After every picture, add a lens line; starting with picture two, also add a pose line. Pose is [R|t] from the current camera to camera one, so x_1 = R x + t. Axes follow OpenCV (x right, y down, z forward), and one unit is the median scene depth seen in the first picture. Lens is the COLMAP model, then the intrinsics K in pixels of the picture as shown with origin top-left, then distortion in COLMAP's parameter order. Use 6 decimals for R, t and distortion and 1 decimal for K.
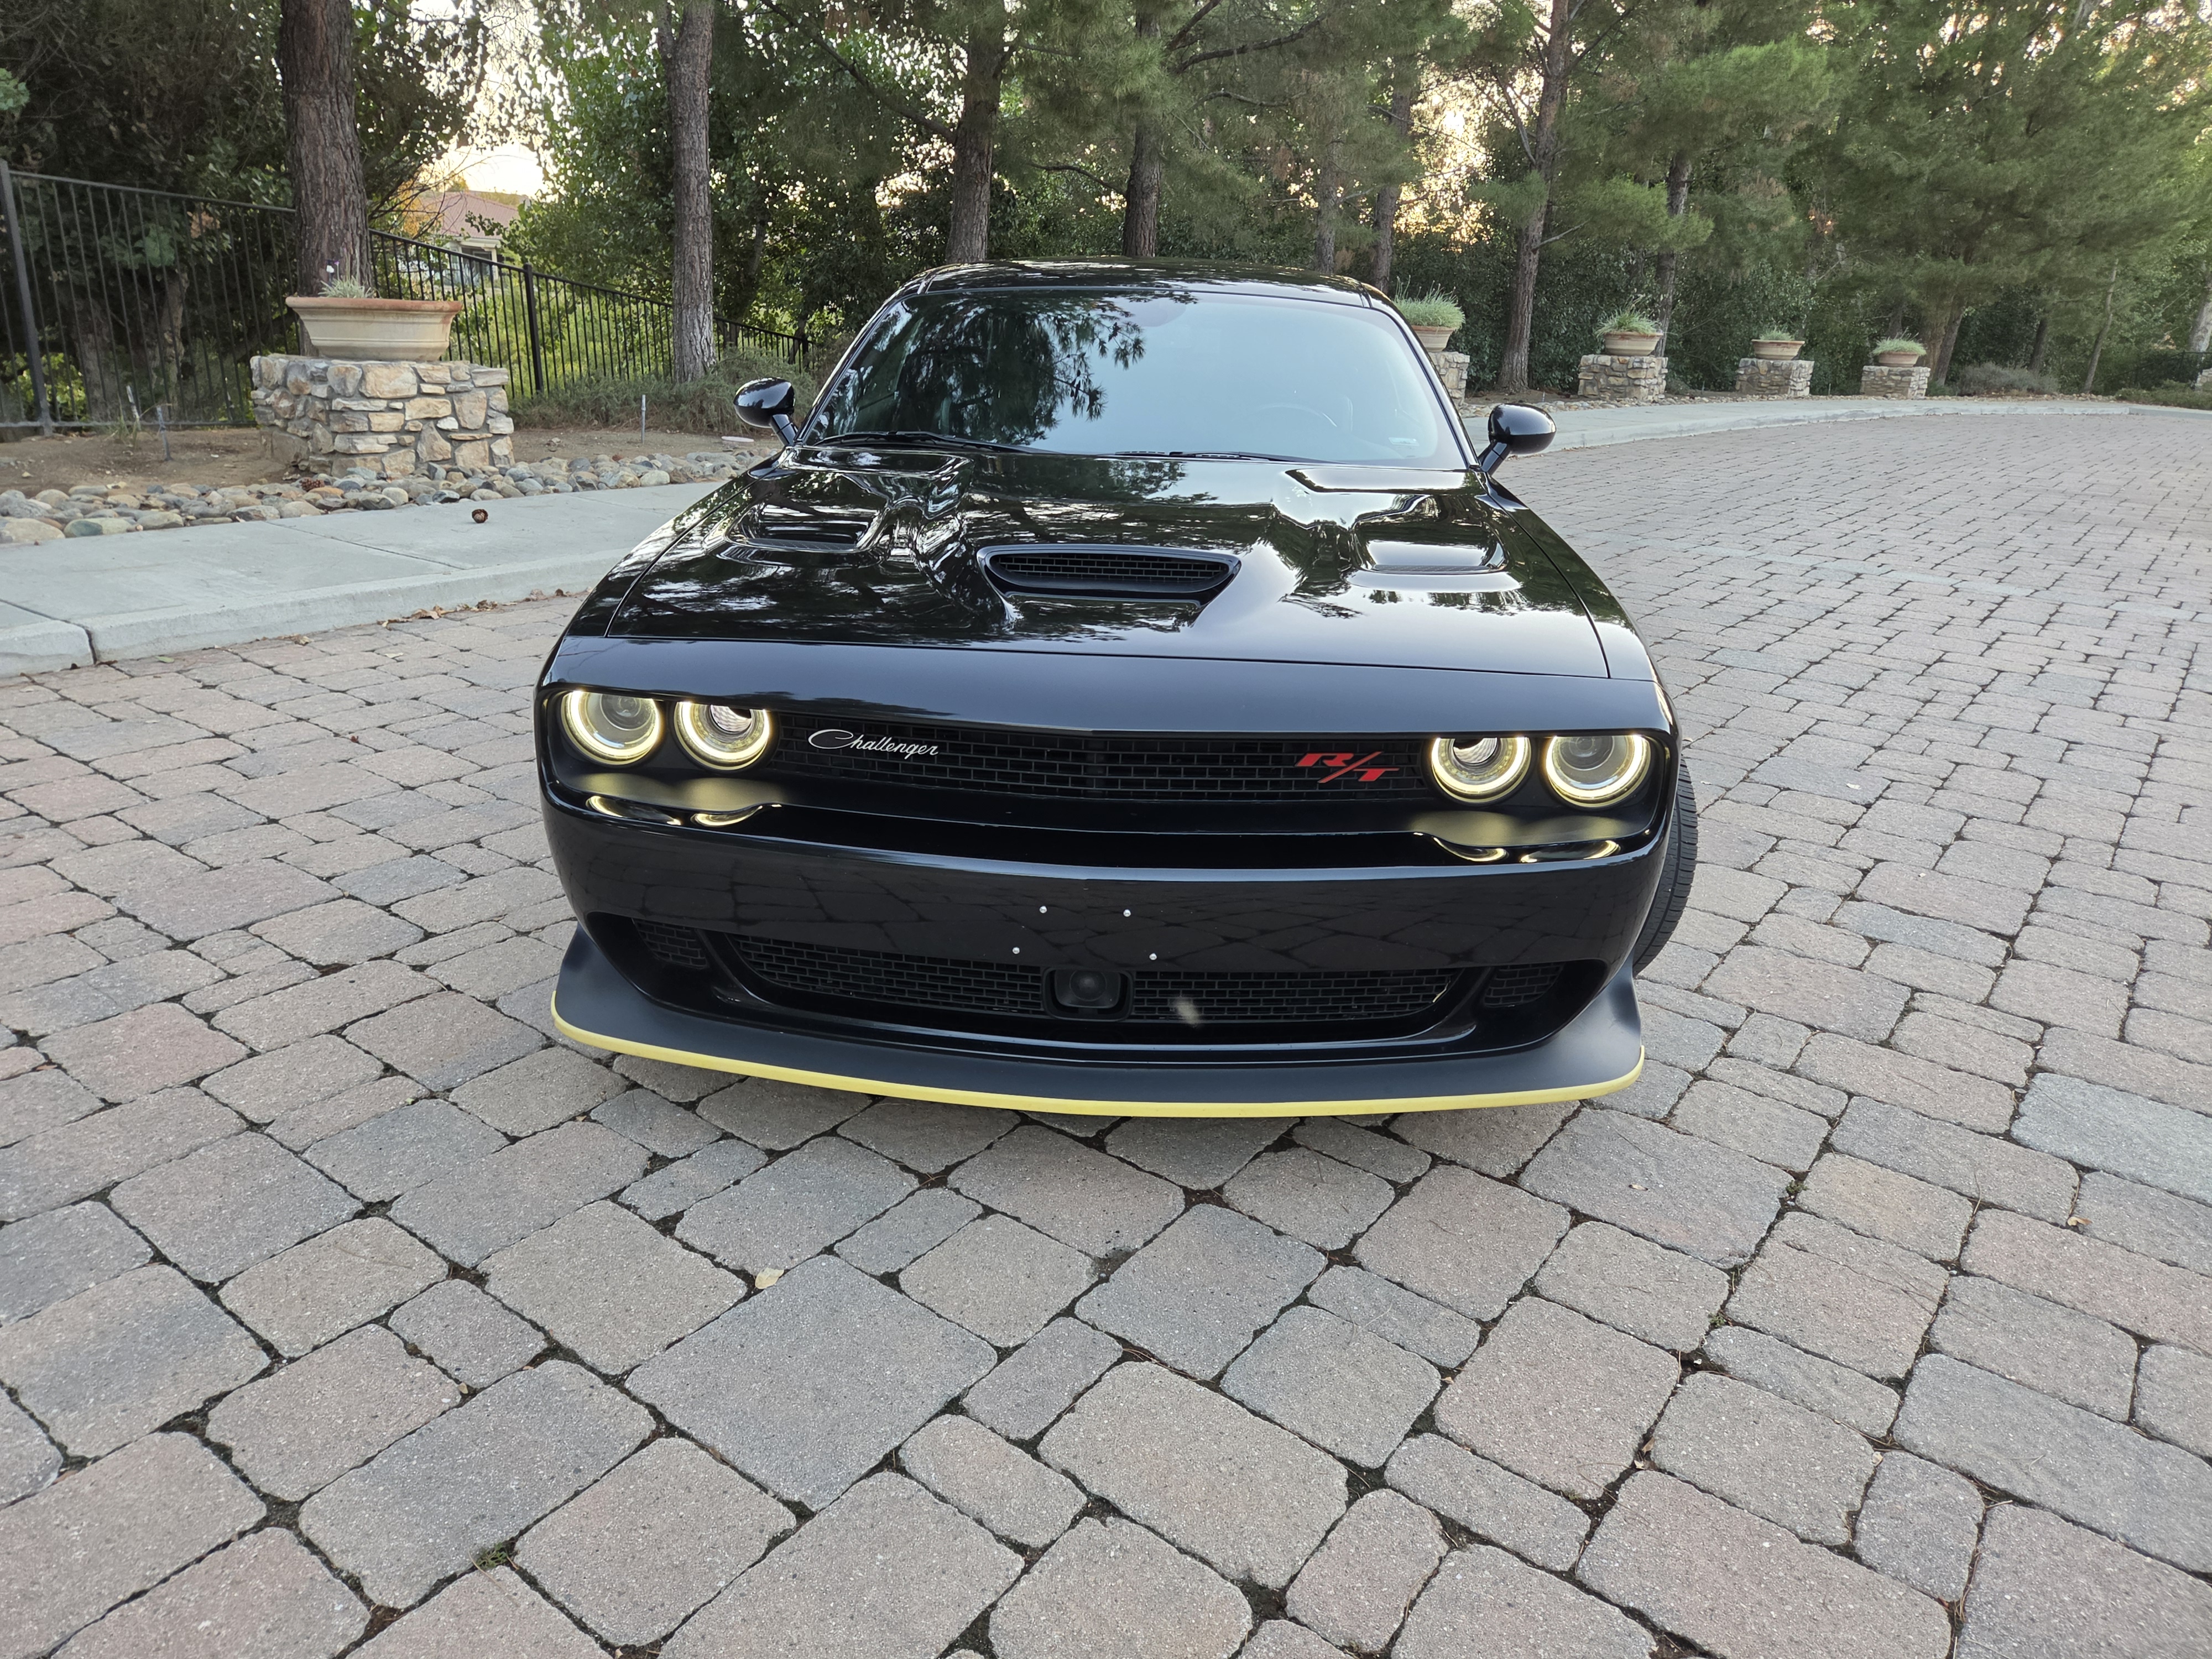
lens RADIAL K [[1491.1, 0, 1116.0], [0, 1491.1, 830.0], [0, 0, 1]] dist [0.010644, -0.007475]
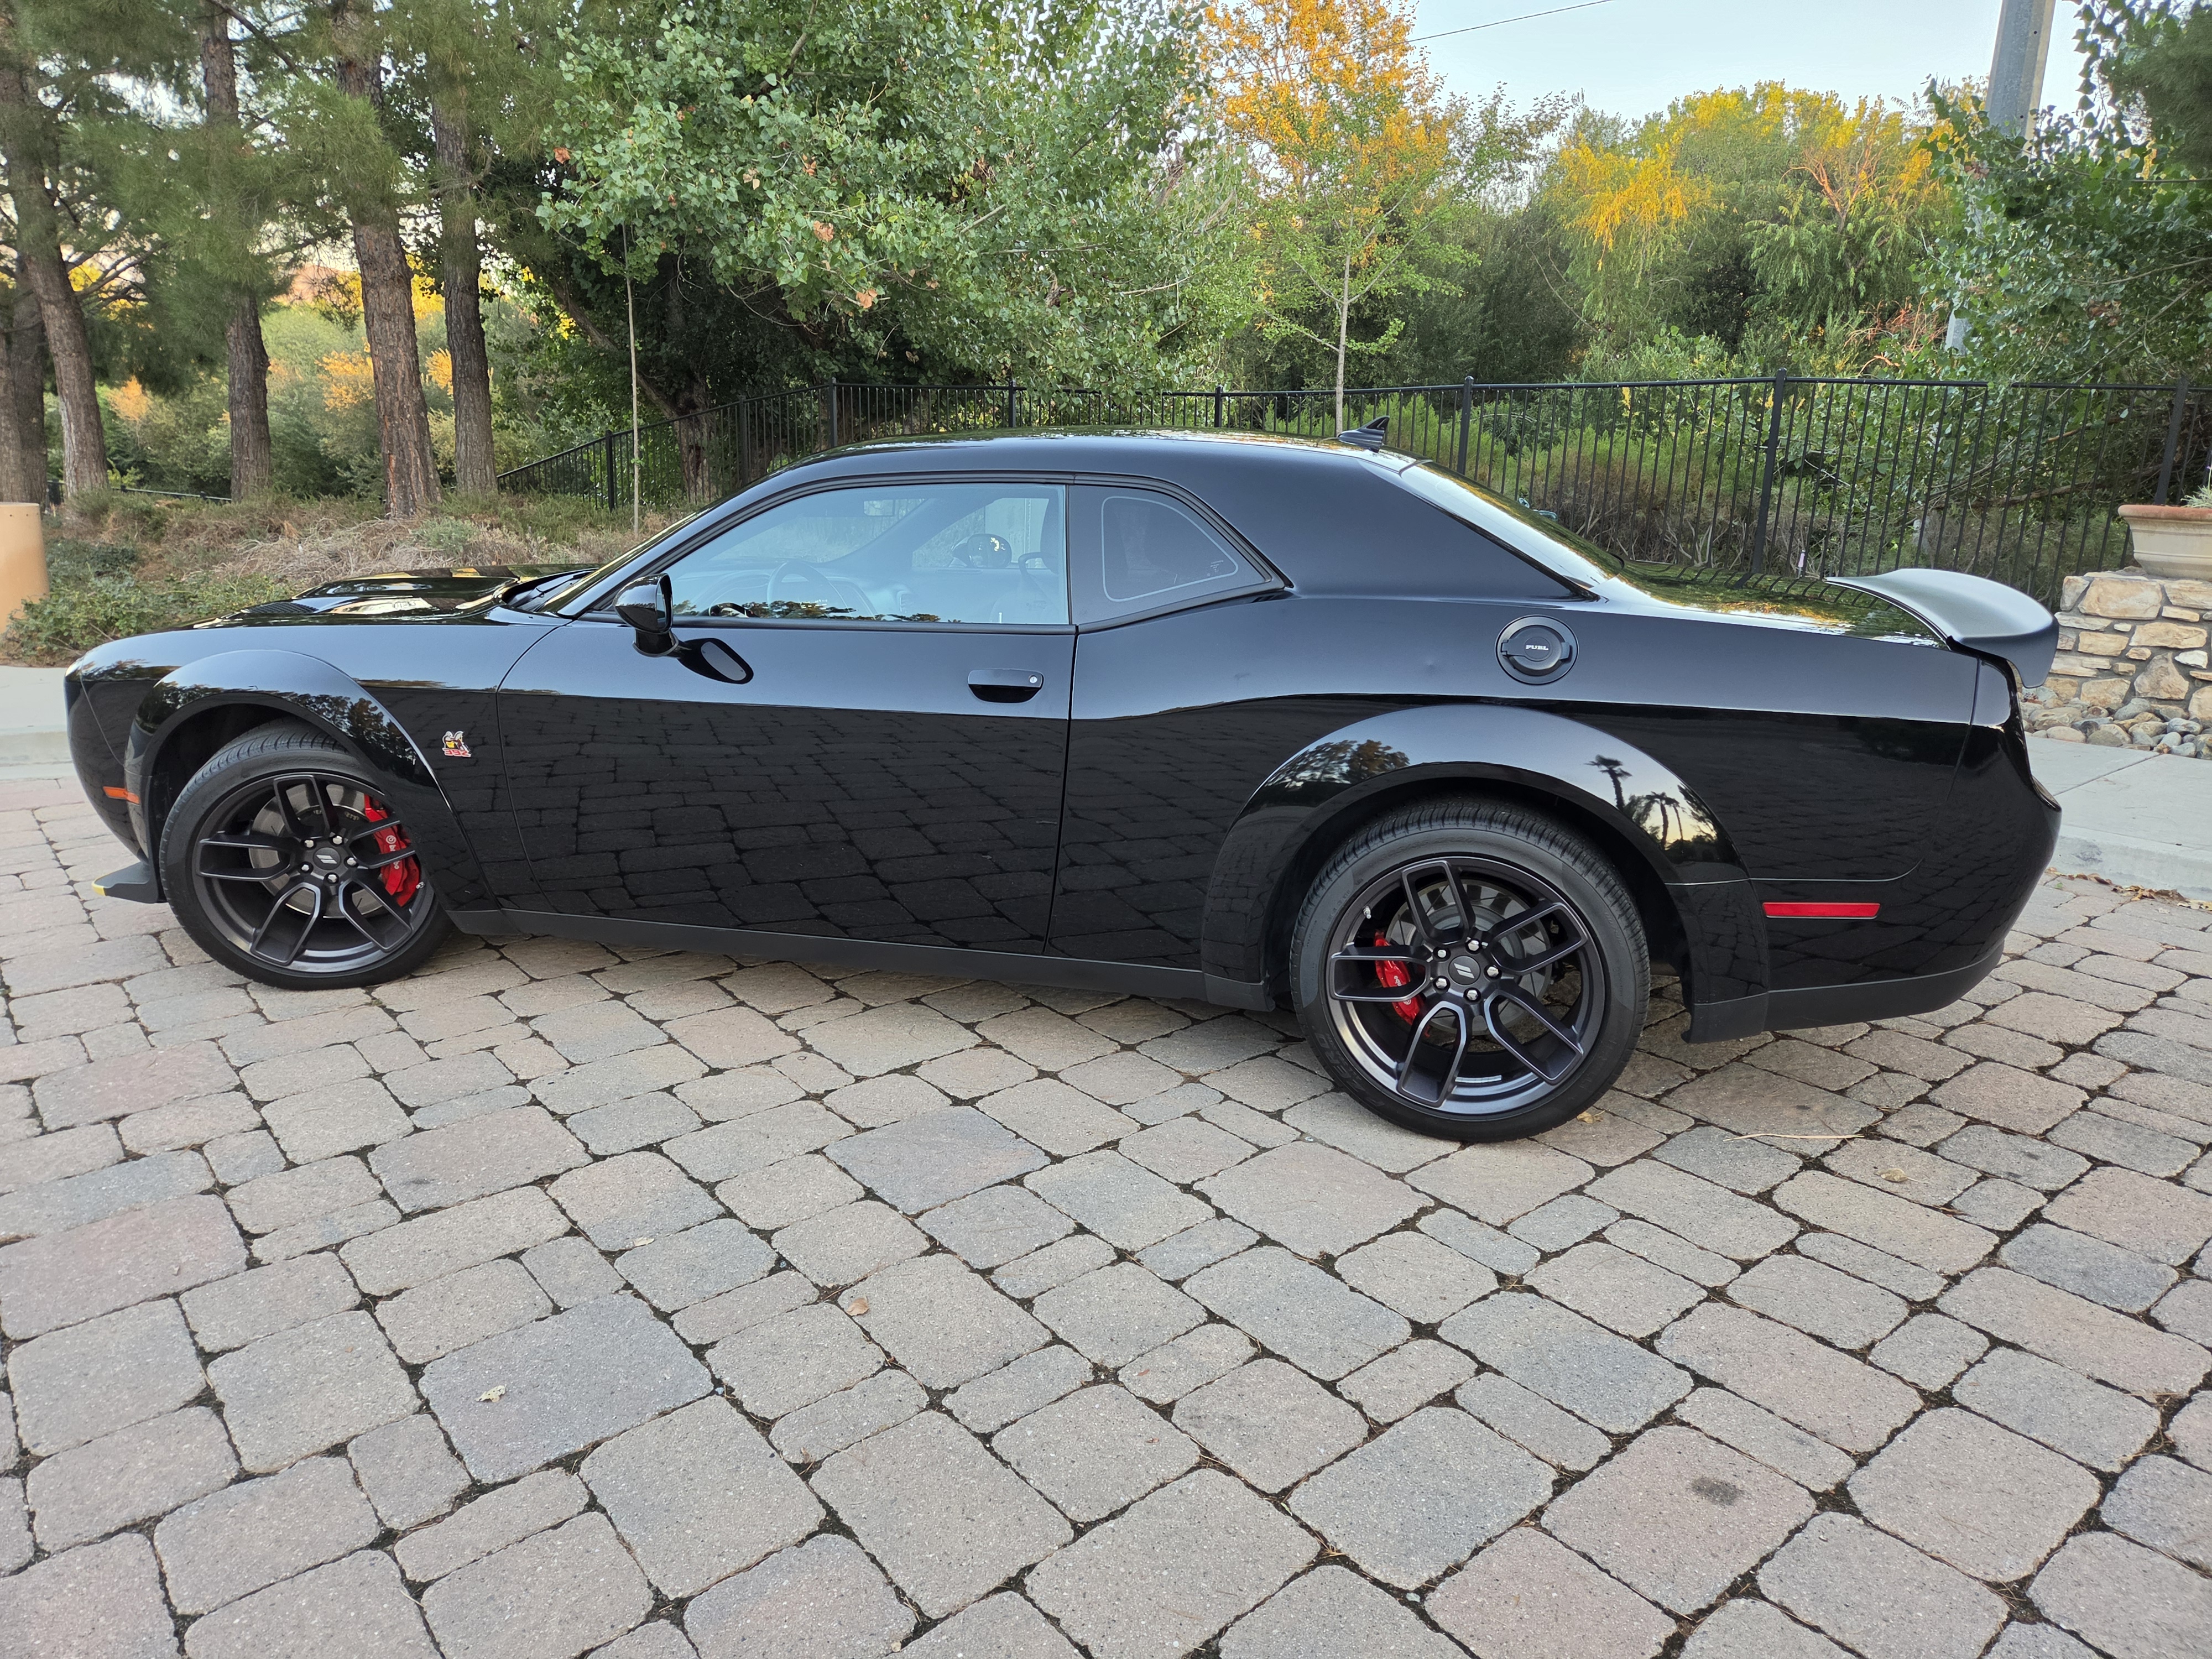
lens RADIAL K [[1491.1, 0, 1109.0], [0, 1491.1, 826.9], [0, 0, 1]] dist [0.010644, -0.007475]
pose [[-0.238242, 0.207687, -0.948740, 0.476375], [-0.342779, 0.896021, 0.282223, -0.224066], [0.908704, 0.392445, -0.142279, 0.641161]]
